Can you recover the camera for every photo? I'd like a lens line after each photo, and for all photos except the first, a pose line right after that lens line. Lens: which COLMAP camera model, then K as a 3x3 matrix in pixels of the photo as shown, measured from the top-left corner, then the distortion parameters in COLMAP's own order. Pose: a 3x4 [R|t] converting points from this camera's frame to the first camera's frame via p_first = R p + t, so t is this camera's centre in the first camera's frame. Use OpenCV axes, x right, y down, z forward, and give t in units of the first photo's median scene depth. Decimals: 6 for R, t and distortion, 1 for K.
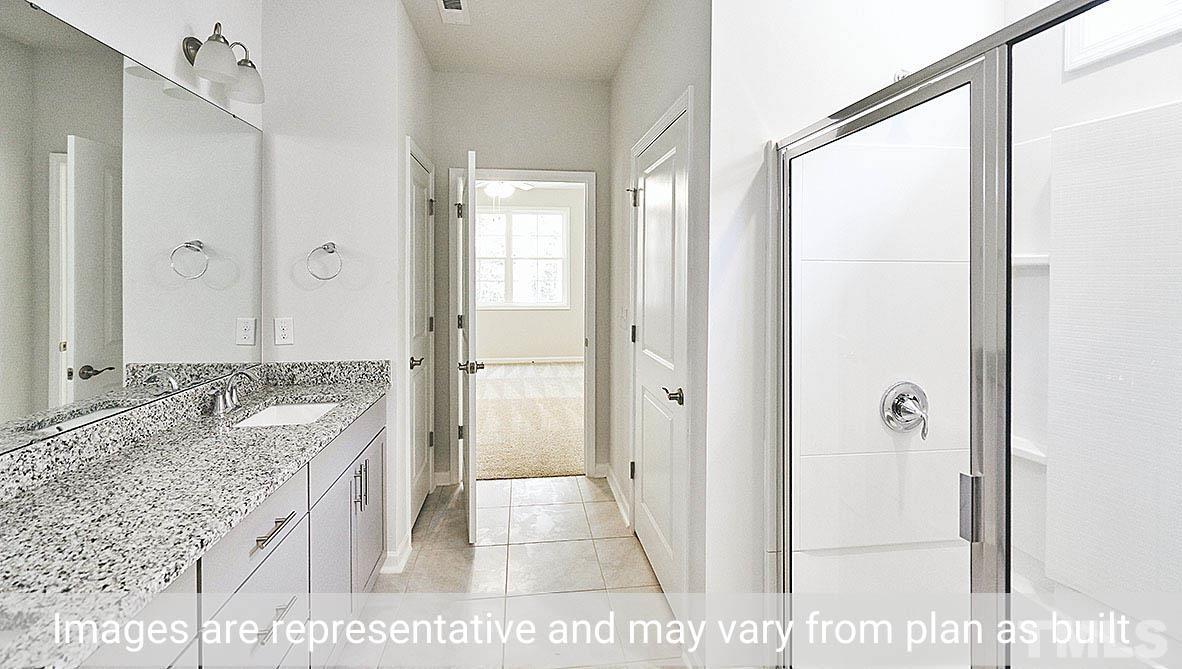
lens RADIAL K [[528.9, 0, 590.7], [0, 528.9, 273.5], [0, 0, 1]] dist [-0.000208, 0.000379]
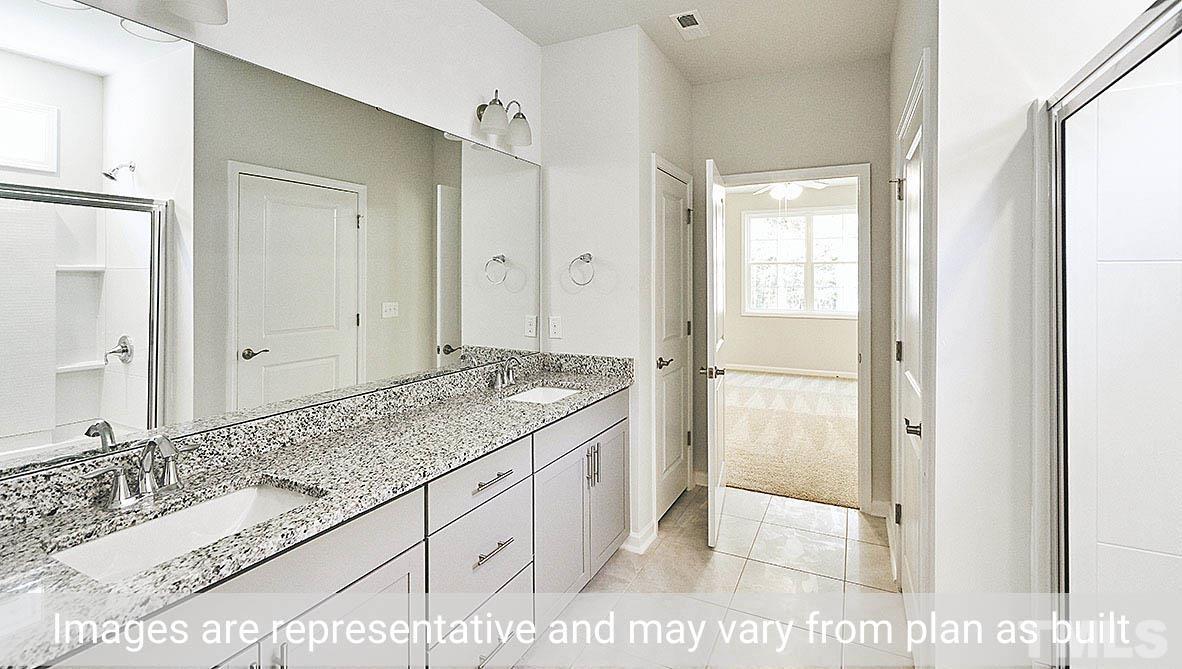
lens RADIAL K [[528.9, 0, 590.7], [0, 528.9, 273.5], [0, 0, 1]] dist [-0.000208, 0.000379]
pose [[0.829834, -0.008625, -0.557943, 0.165151], [0.002722, 0.999931, -0.011409, -0.001143], [0.558003, 0.007949, 0.829801, 0.031313]]
